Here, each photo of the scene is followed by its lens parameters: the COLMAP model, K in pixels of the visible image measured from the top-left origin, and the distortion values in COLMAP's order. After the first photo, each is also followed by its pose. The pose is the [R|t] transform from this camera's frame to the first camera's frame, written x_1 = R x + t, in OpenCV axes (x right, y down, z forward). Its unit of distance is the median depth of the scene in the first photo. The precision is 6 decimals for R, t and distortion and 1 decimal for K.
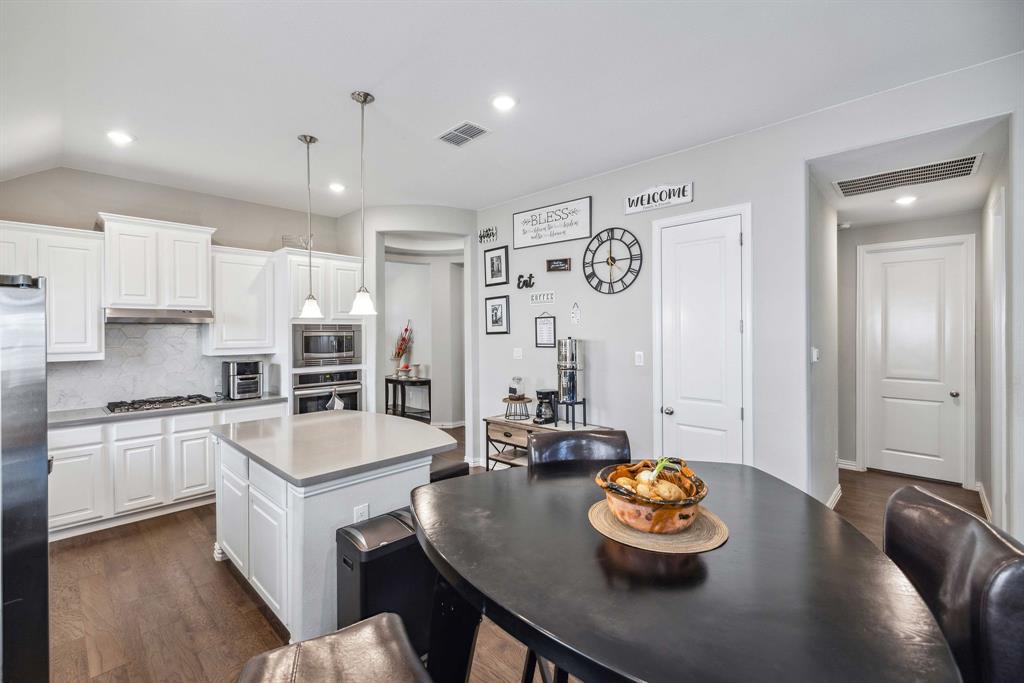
lens RADIAL K [[443.8, 0, 510.9], [0, 443.8, 332.5], [0, 0, 1]] dist [-0.001743, -0.000141]
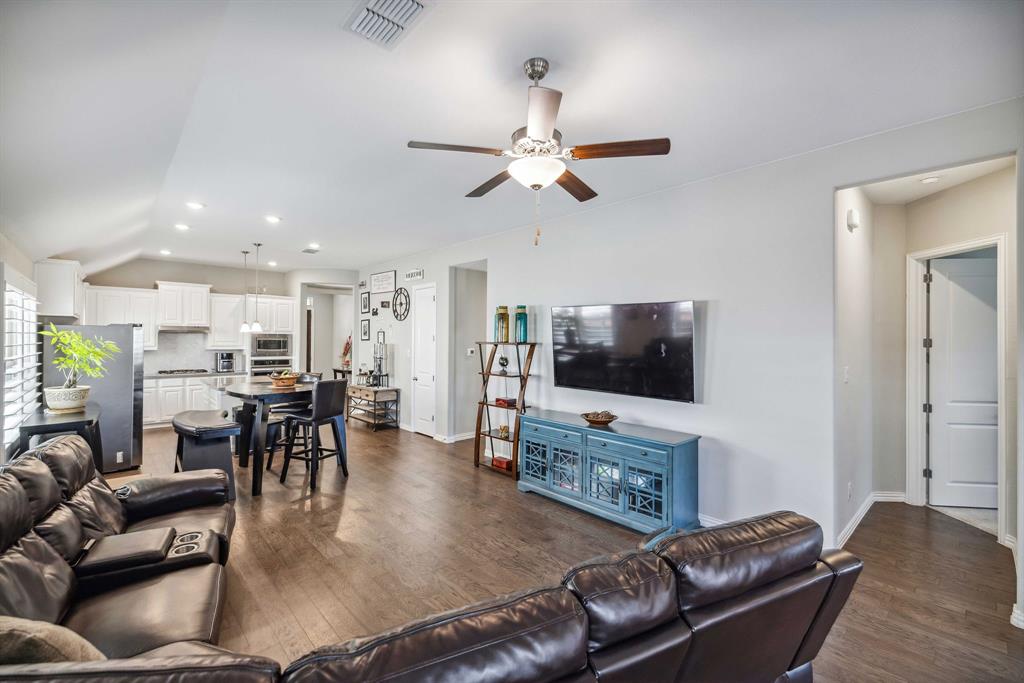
lens RADIAL K [[435.9, 0, 511.0], [0, 435.9, 337.6], [0, 0, 1]] dist [-0.001463, -0.000241]
pose [[0.998153, 0.012983, -0.059354, 0.752586], [-0.013284, 0.999901, -0.004677, -0.008429], [0.059287, 0.005457, 0.998226, -0.823797]]
